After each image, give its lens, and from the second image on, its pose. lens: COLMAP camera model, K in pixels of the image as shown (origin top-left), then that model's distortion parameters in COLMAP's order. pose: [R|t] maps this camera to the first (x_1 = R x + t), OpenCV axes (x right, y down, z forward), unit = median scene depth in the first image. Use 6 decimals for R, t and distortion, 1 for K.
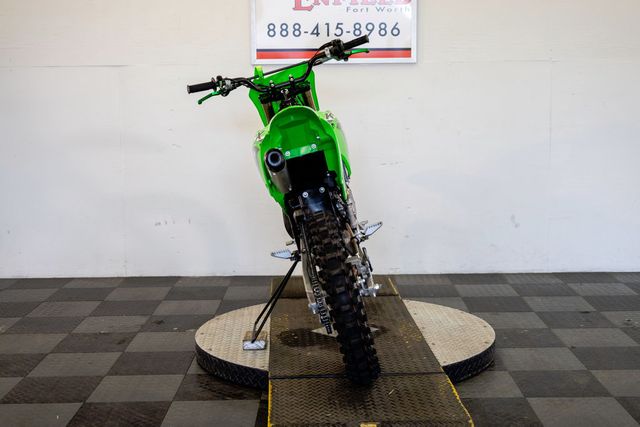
lens RADIAL K [[785.4, 0, 320.0], [0, 785.4, 213.5], [0, 0, 1]] dist [-0.030915, -0.015590]
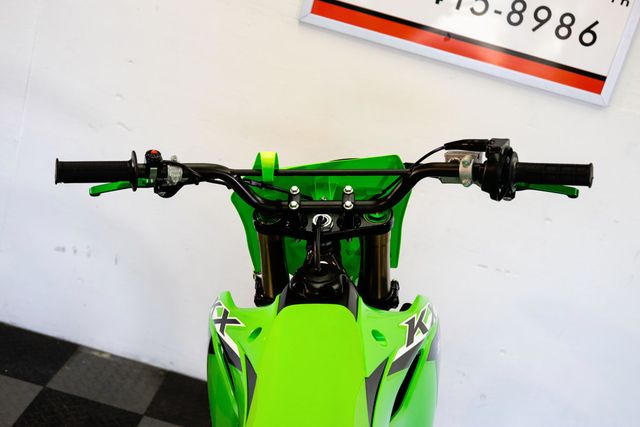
lens RADIAL K [[848.8, 0, 320.0], [0, 848.8, 213.5], [0, 0, 1]] dist [-0.010221, -0.004416]
pose [[0.959210, 0.282412, -0.012681, -0.030433], [-0.277222, 0.948473, 0.153449, -0.160590], [0.055363, -0.143674, 0.988075, 0.434923]]
